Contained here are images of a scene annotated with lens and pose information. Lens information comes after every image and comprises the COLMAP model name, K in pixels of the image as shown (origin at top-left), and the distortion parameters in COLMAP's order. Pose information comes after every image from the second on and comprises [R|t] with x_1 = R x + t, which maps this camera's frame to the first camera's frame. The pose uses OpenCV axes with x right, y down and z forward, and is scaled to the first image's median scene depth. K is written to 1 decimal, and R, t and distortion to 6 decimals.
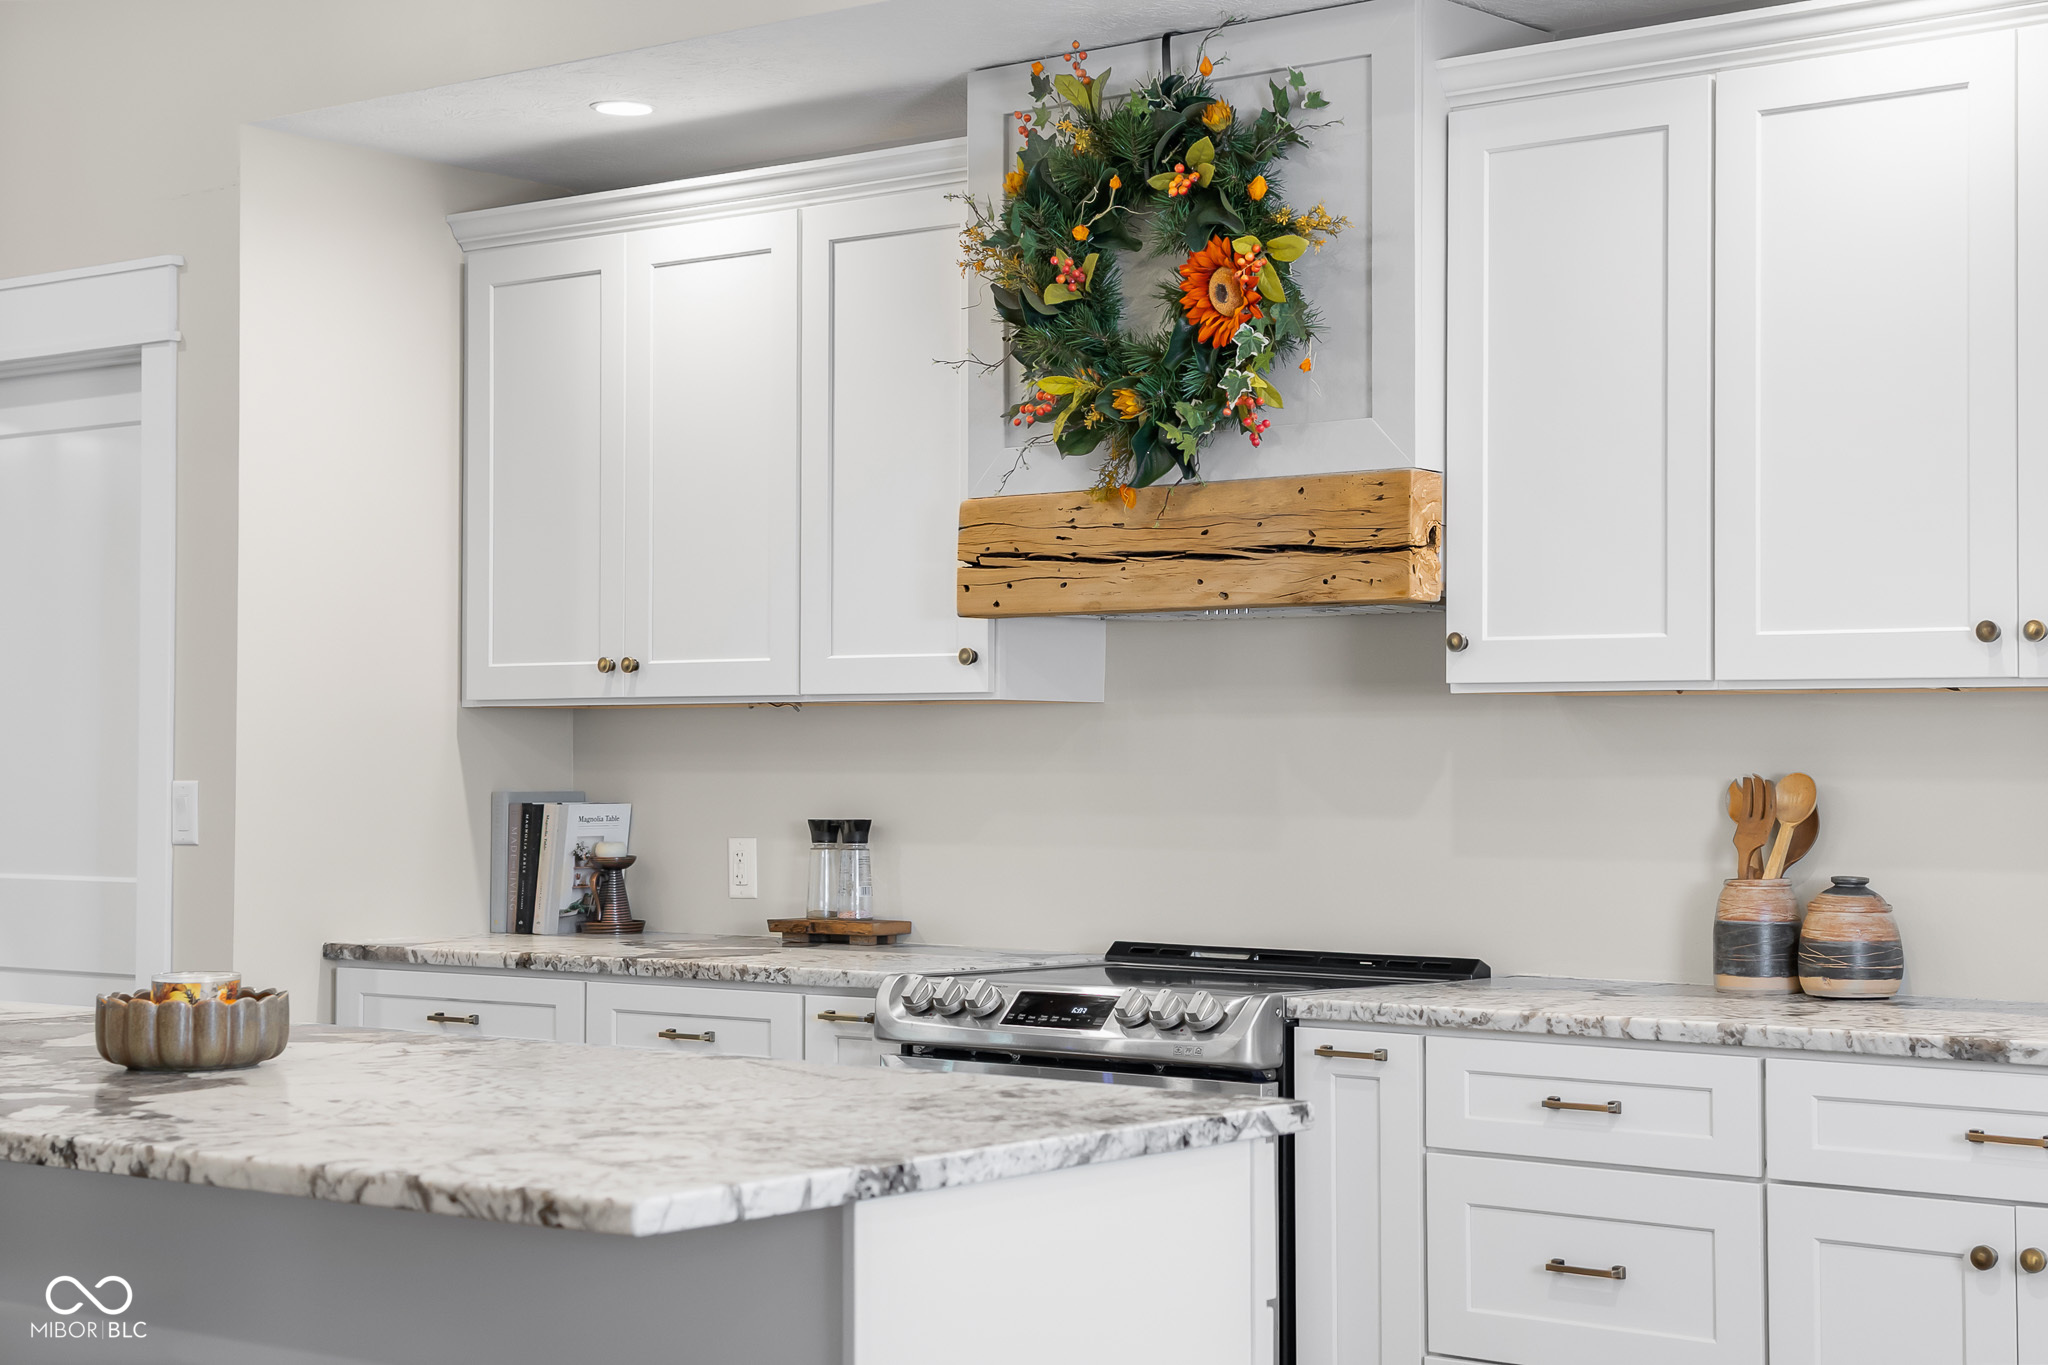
lens RADIAL K [[3321.0, 0, 1020.8], [0, 3321.0, 661.6], [0, 0, 1]] dist [0.115256, 0.000000]
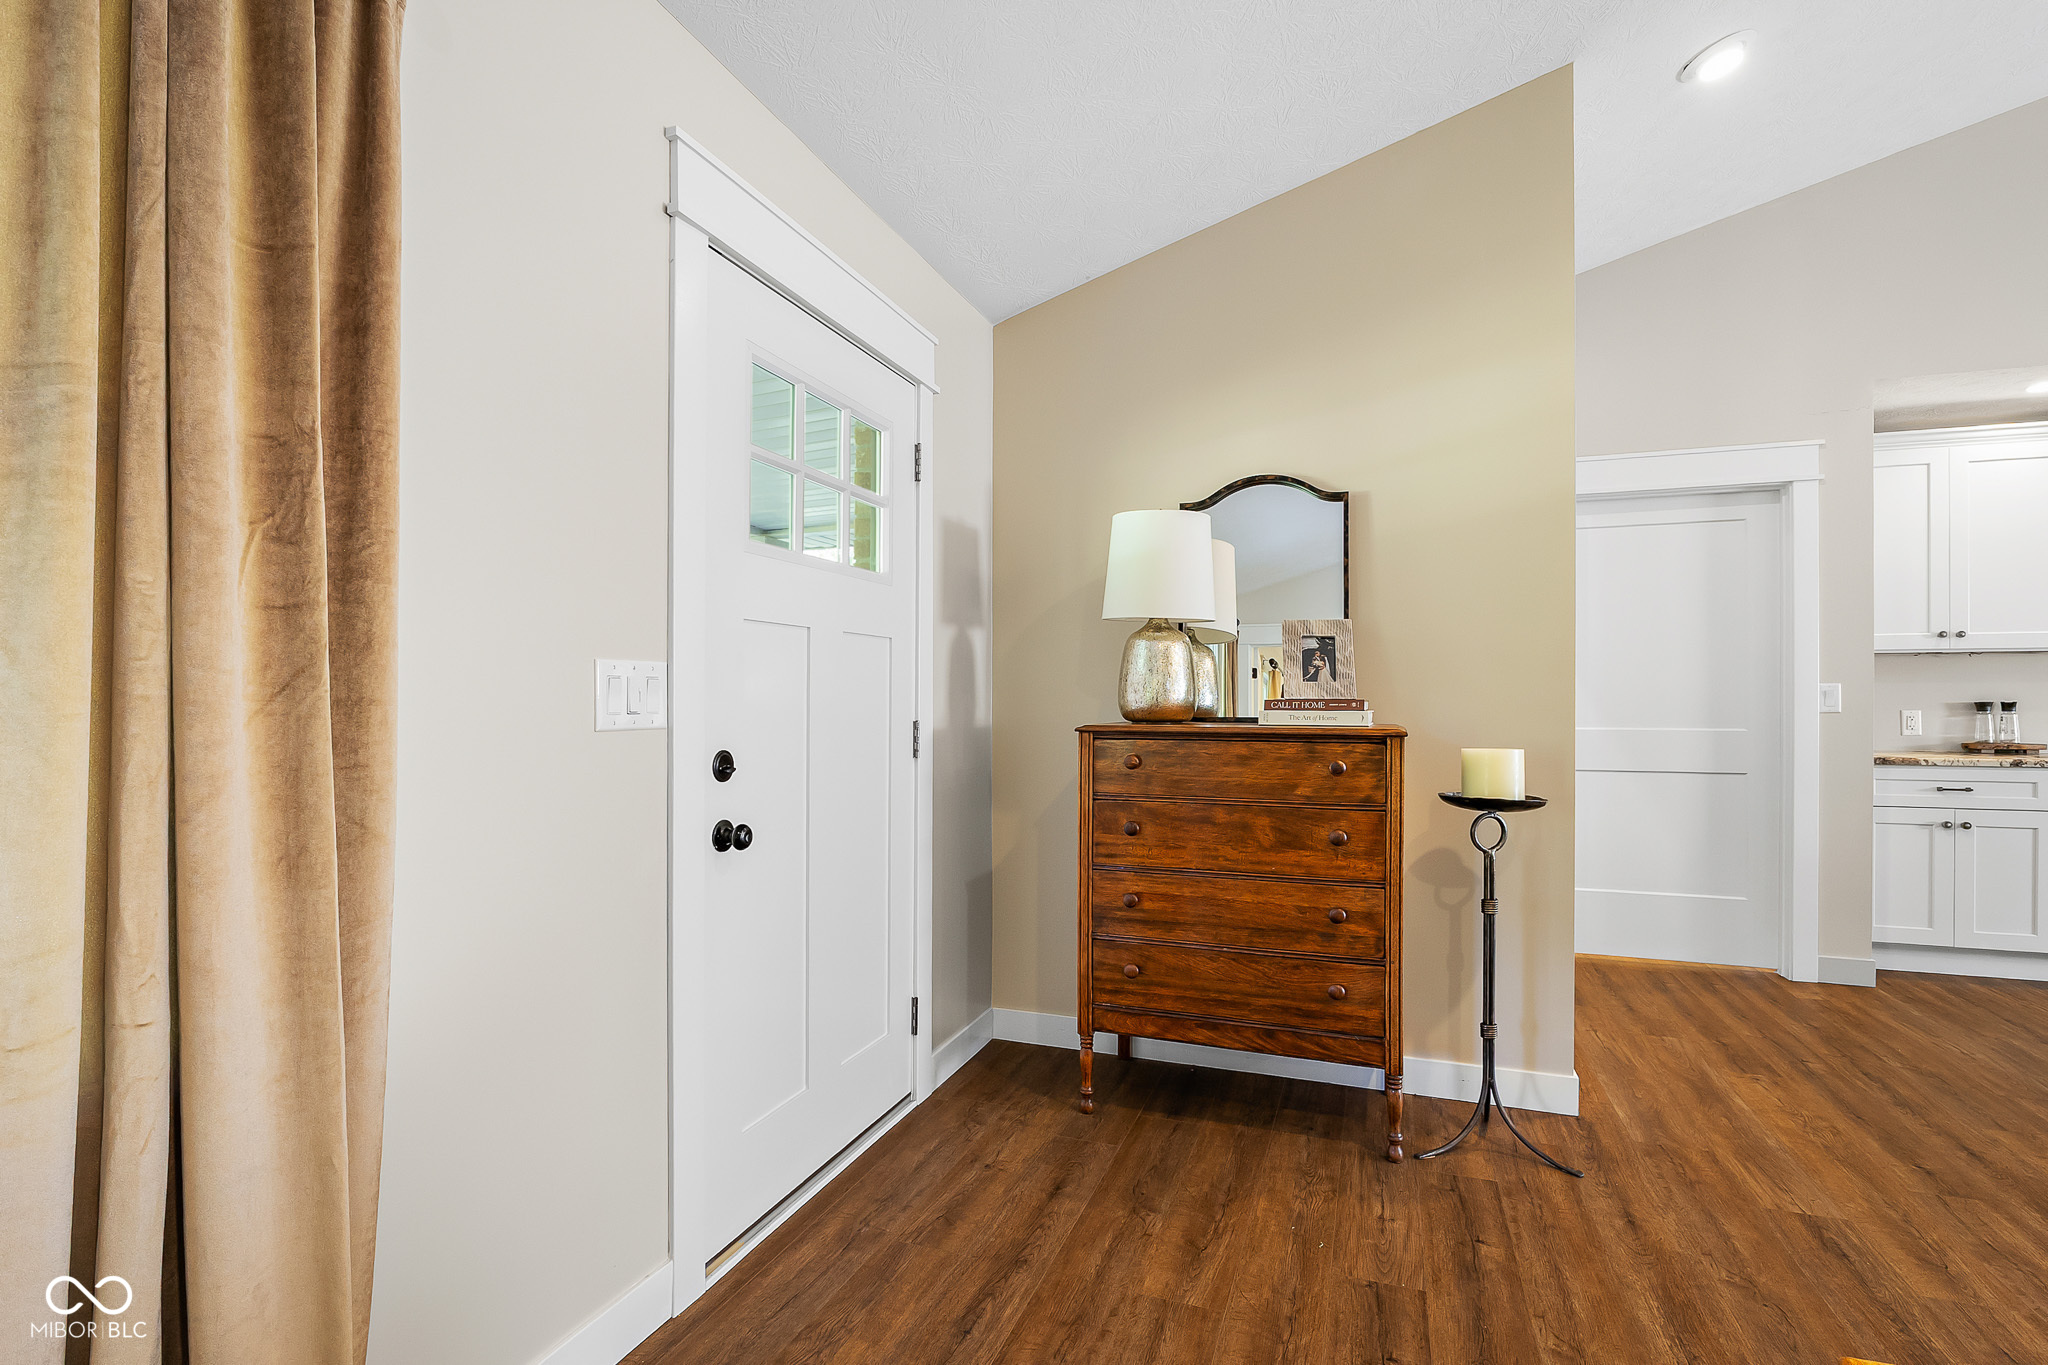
lens RADIAL K [[1048.6, 0, 1035.3], [0, 1048.6, 681.7], [0, 0, 1]] dist [-0.014882, 0.001878]
pose [[0.932886, 0.004273, 0.360146, -1.162804], [-0.014704, 0.999548, 0.026229, 0.028910], [-0.359871, -0.029764, 0.932527, 0.666542]]
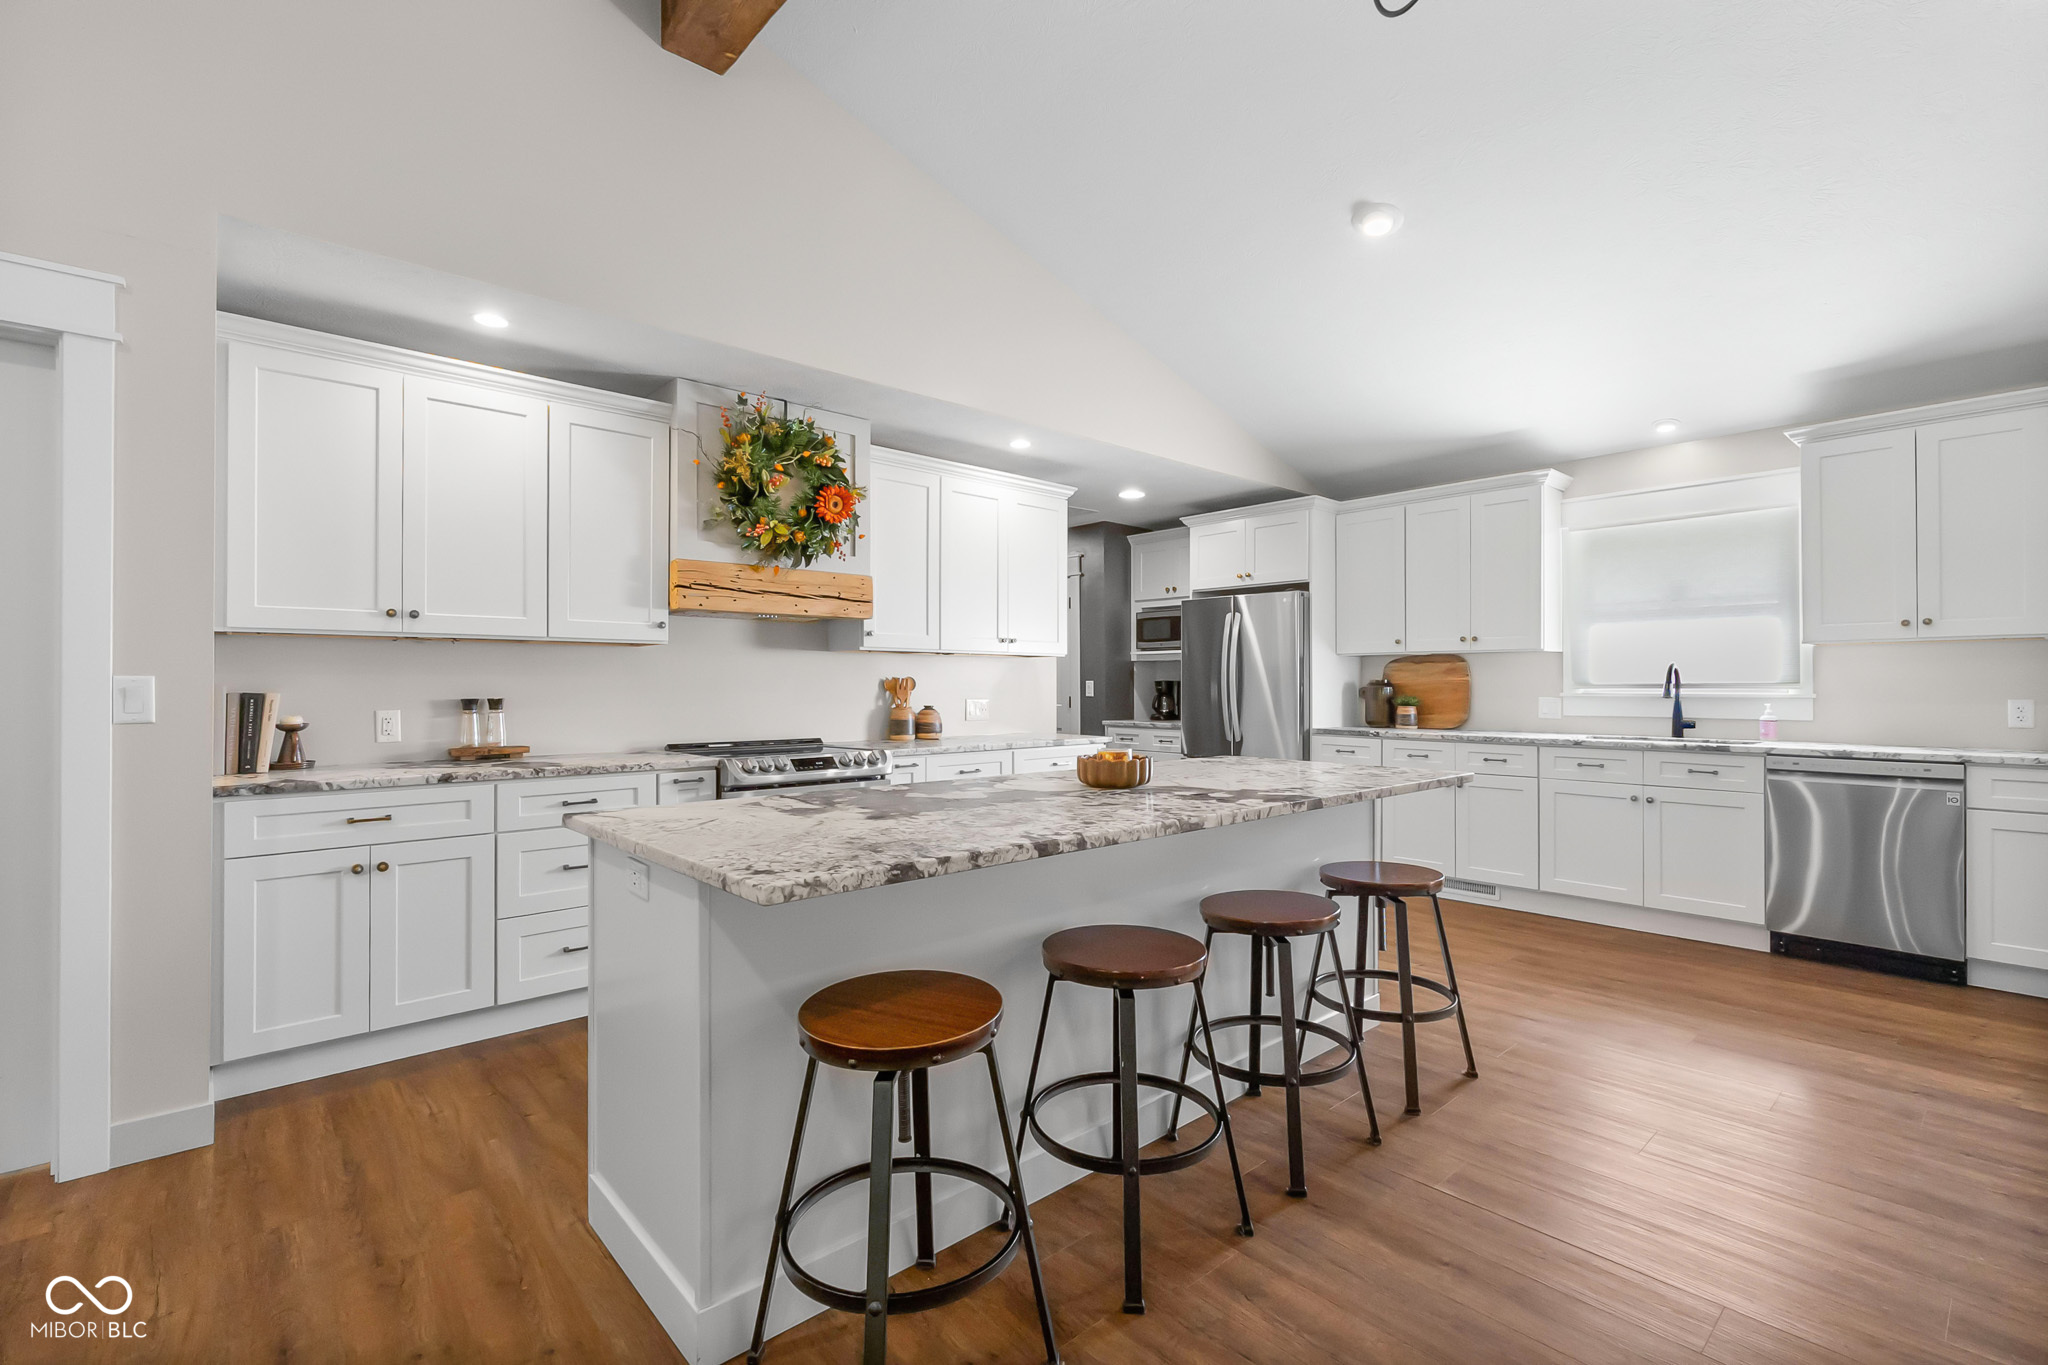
lens RADIAL K [[908.0, 0, 1028.7], [0, 908.0, 677.9], [0, 0, 1]] dist [-0.000302, -0.000715]
pose [[0.148930, 0.007761, 0.988817, -0.665046], [-0.027233, 0.999622, -0.003745, 0.033768], [-0.988473, -0.026370, 0.149085, 0.707713]]
